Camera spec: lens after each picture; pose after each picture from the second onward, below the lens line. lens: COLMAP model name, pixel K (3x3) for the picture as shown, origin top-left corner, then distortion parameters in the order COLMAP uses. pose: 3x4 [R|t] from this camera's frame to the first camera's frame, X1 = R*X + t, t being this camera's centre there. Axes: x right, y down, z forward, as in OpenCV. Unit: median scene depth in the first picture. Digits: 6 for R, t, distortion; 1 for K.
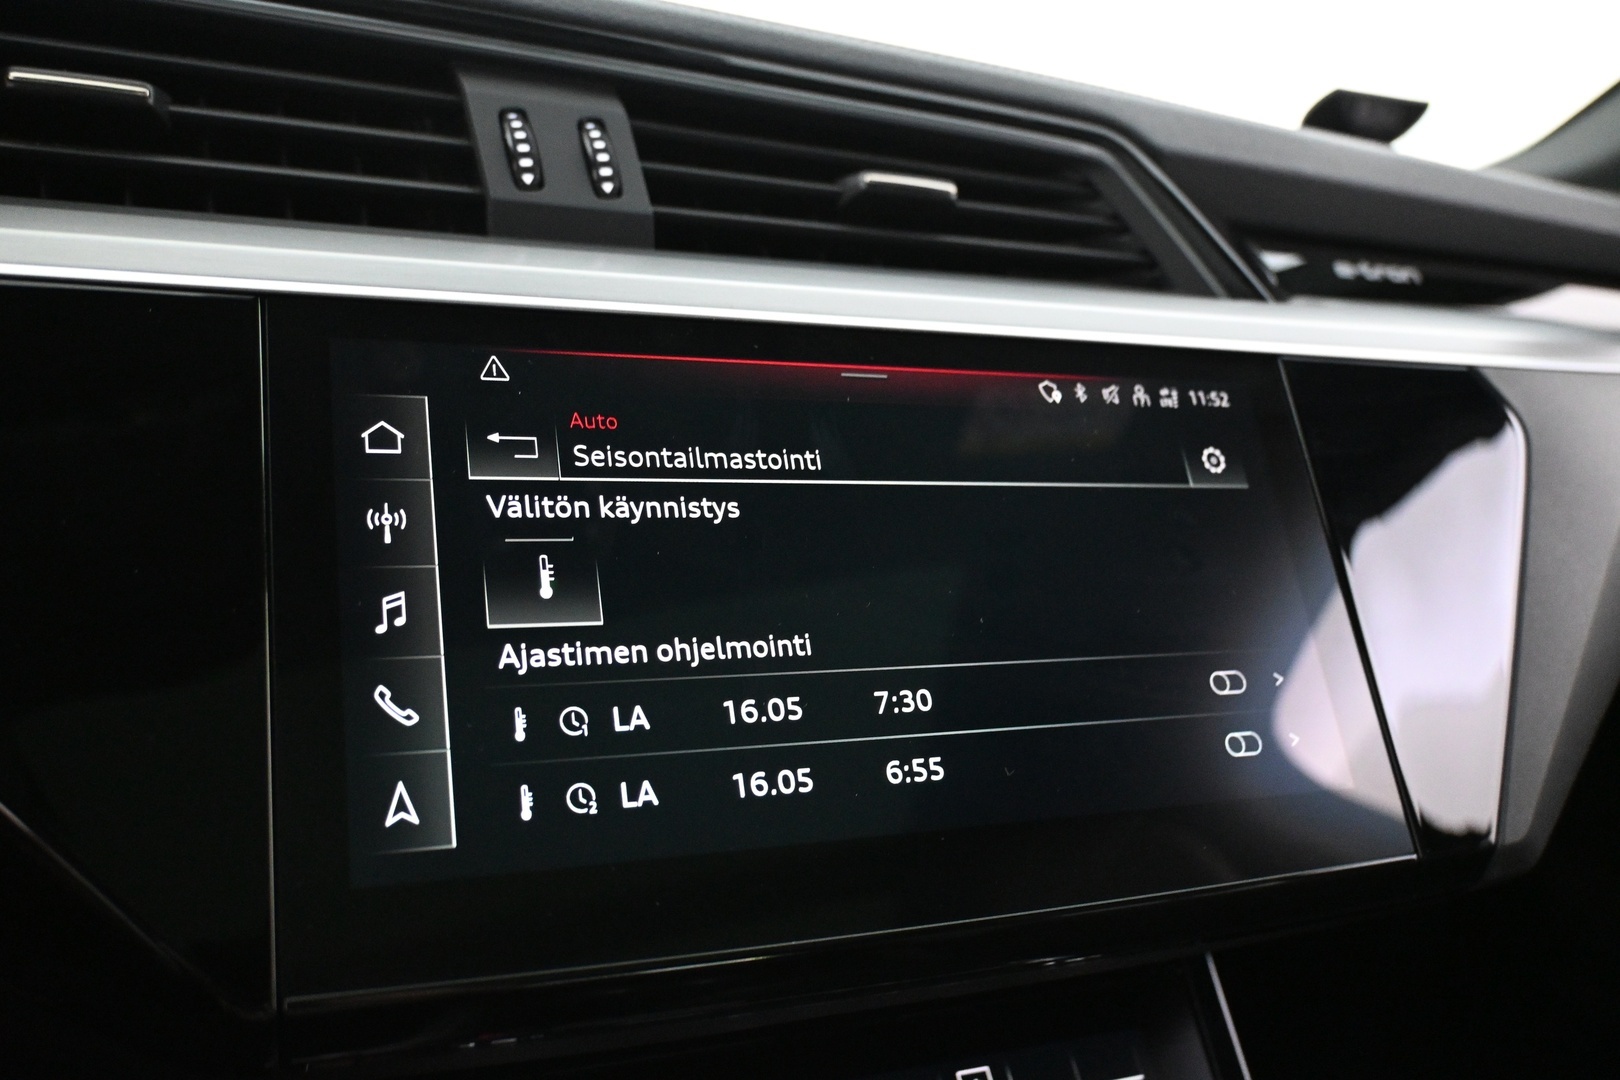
lens RADIAL K [[1389.5, 0, 810.0], [0, 1389.5, 540.0], [0, 0, 1]] dist [-0.005292, -0.000259]
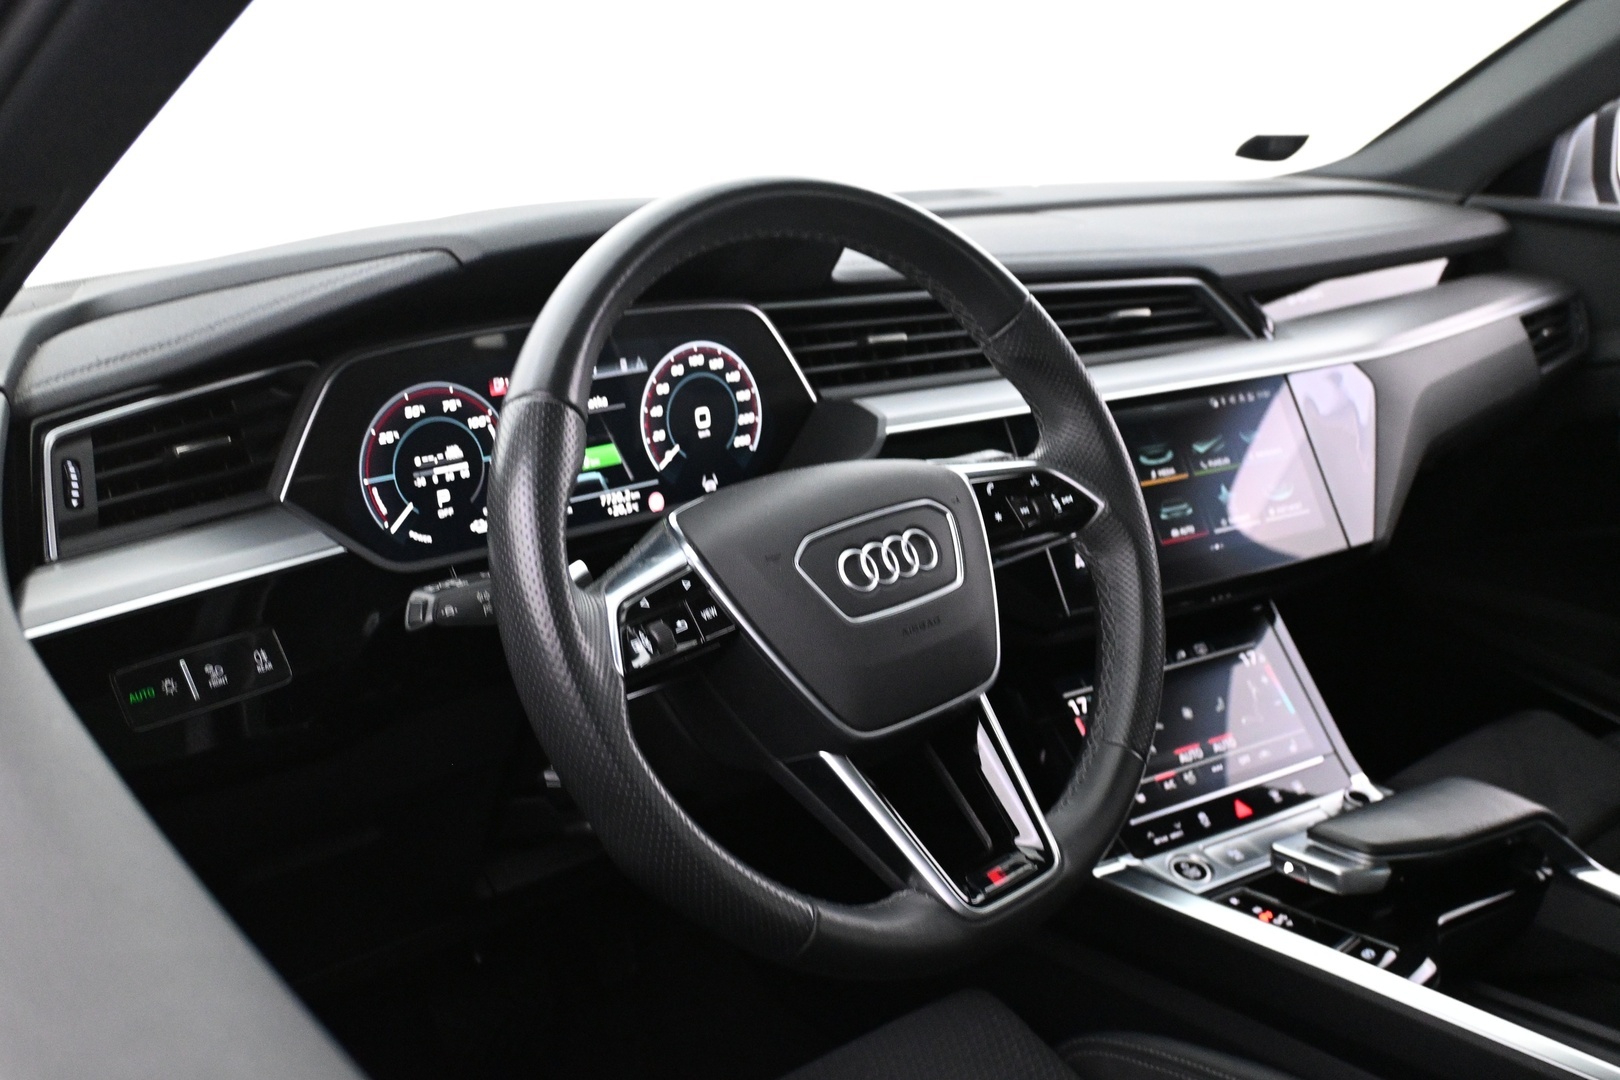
lens RADIAL K [[1531.7, 0, 813.6], [0, 1531.7, 534.1], [0, 0, 1]] dist [-0.007334, -0.006116]
pose [[0.986527, -0.123859, 0.106880, -0.934684], [0.111234, 0.986888, 0.116956, -0.278422], [-0.119965, -0.103491, 0.987369, -1.884349]]
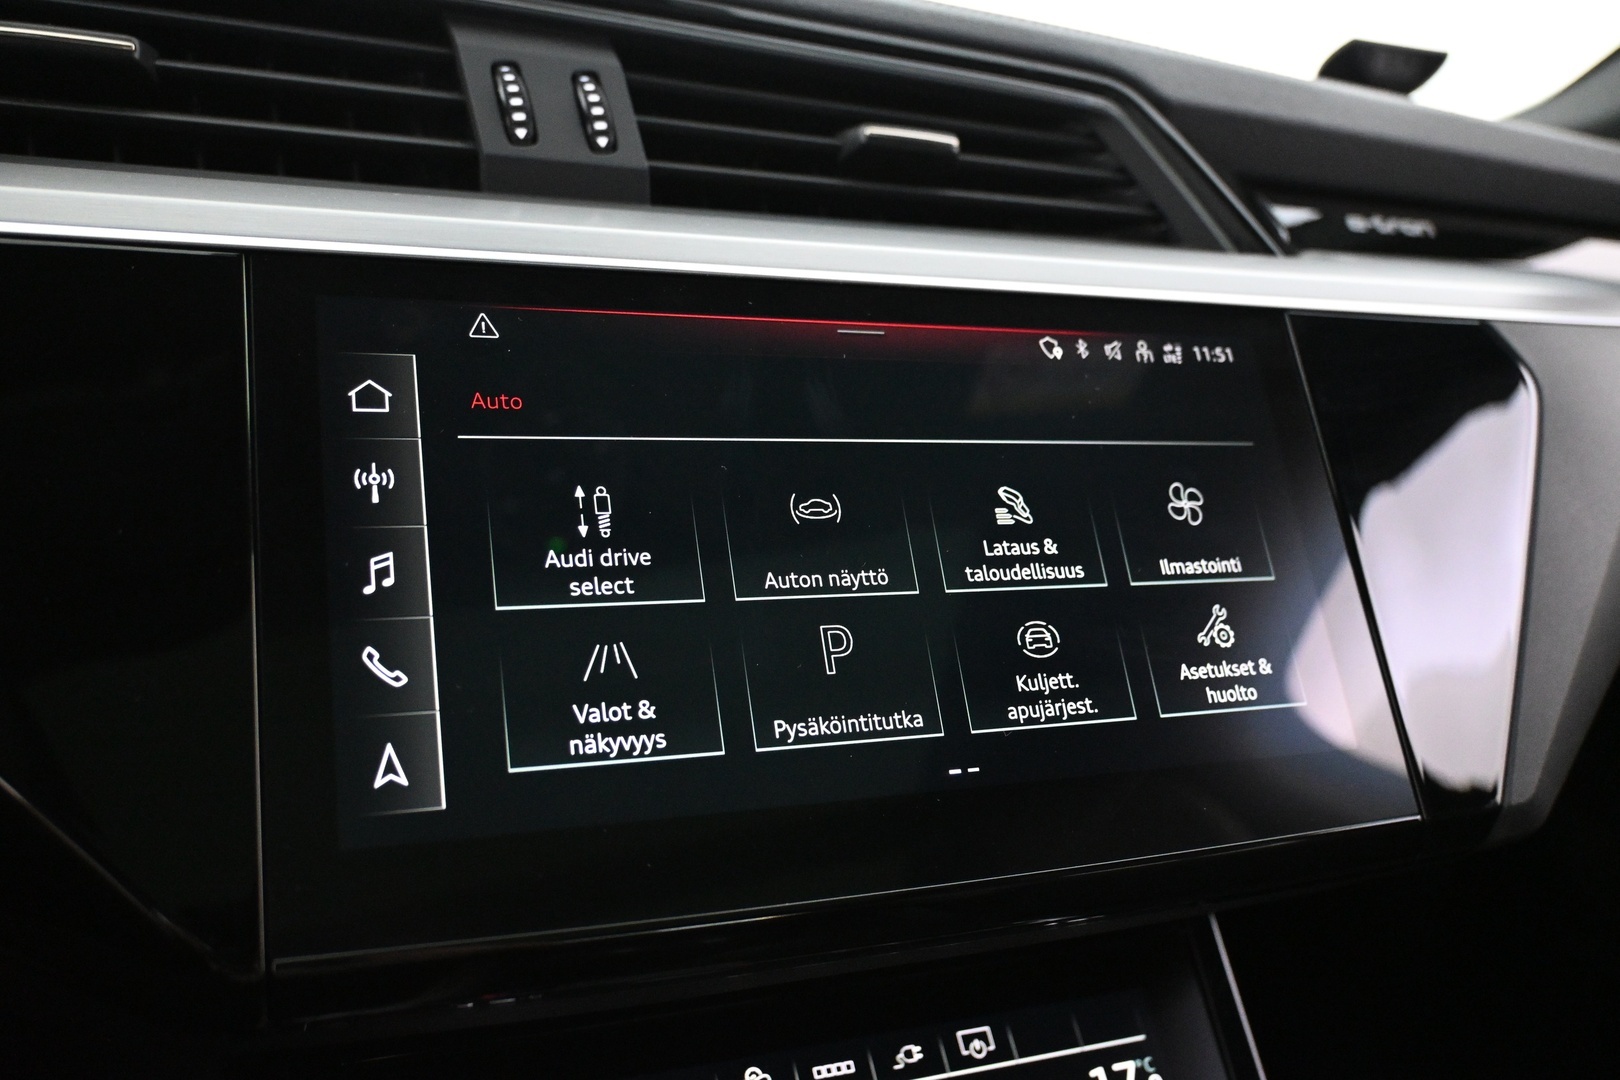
lens RADIAL K [[1389.5, 0, 810.0], [0, 1389.5, 540.0], [0, 0, 1]] dist [-0.005292, -0.000259]
pose [[0.999931, -0.002445, -0.011462, 0.012135], [0.002766, 0.999602, 0.028067, 0.001129], [0.011389, -0.028097, 0.999540, 0.009924]]
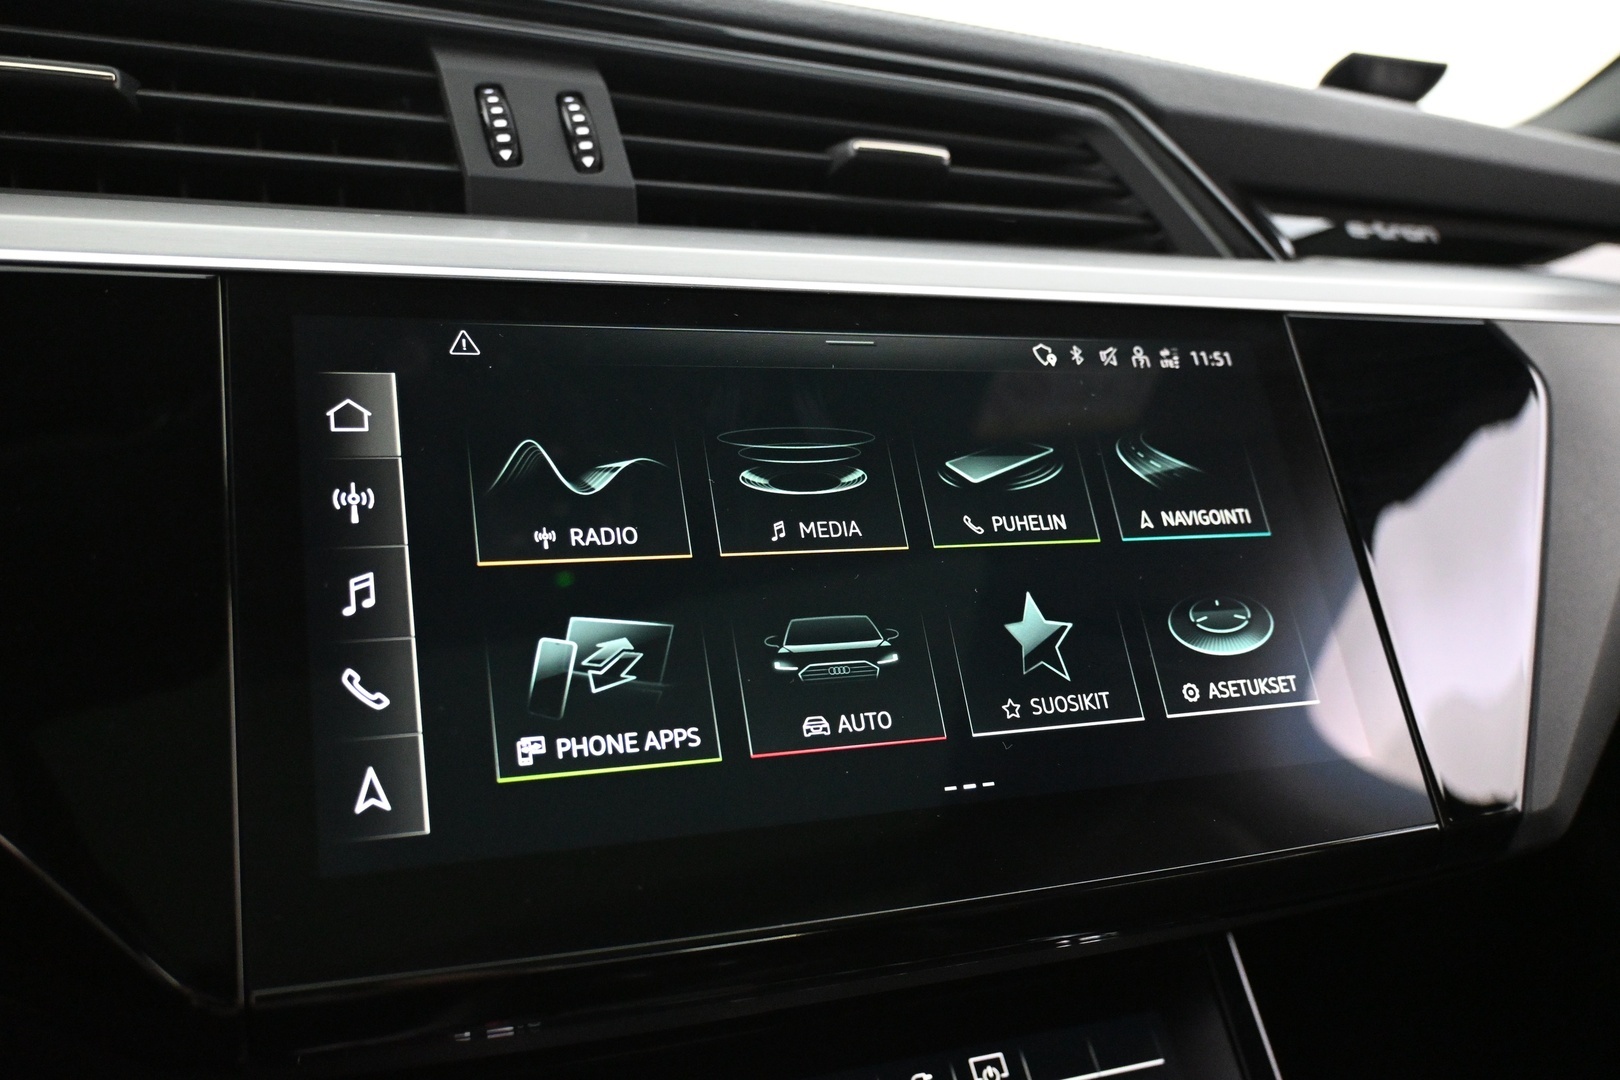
lens RADIAL K [[1389.5, 0, 810.0], [0, 1389.5, 540.0], [0, 0, 1]] dist [-0.005292, -0.000259]
pose [[0.999367, -0.026496, -0.023725, 0.026750], [0.026558, 0.999645, 0.002331, 0.014520], [0.023655, -0.002960, 0.999716, 0.025609]]
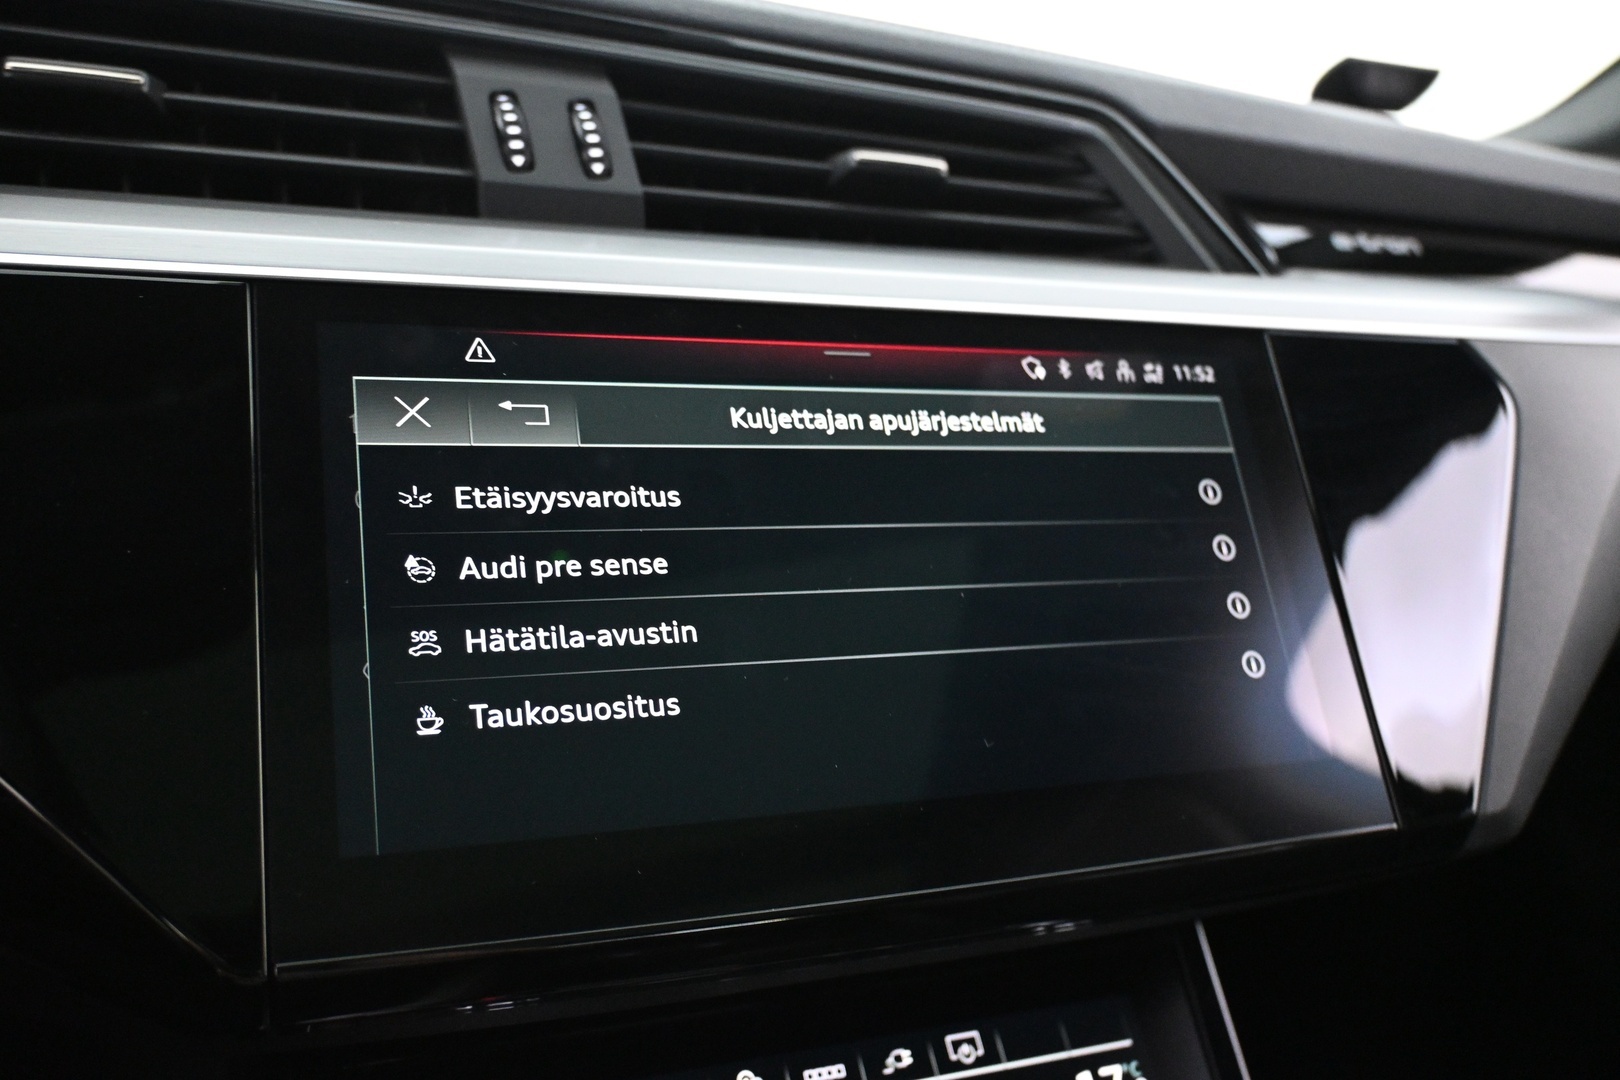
lens RADIAL K [[1389.5, 0, 810.0], [0, 1389.5, 540.0], [0, 0, 1]] dist [-0.005292, -0.000259]
pose [[0.999845, -0.005518, -0.016692, 0.024483], [0.005840, 0.999796, 0.019332, -0.001985], [0.016582, -0.019427, 0.999674, -0.013797]]
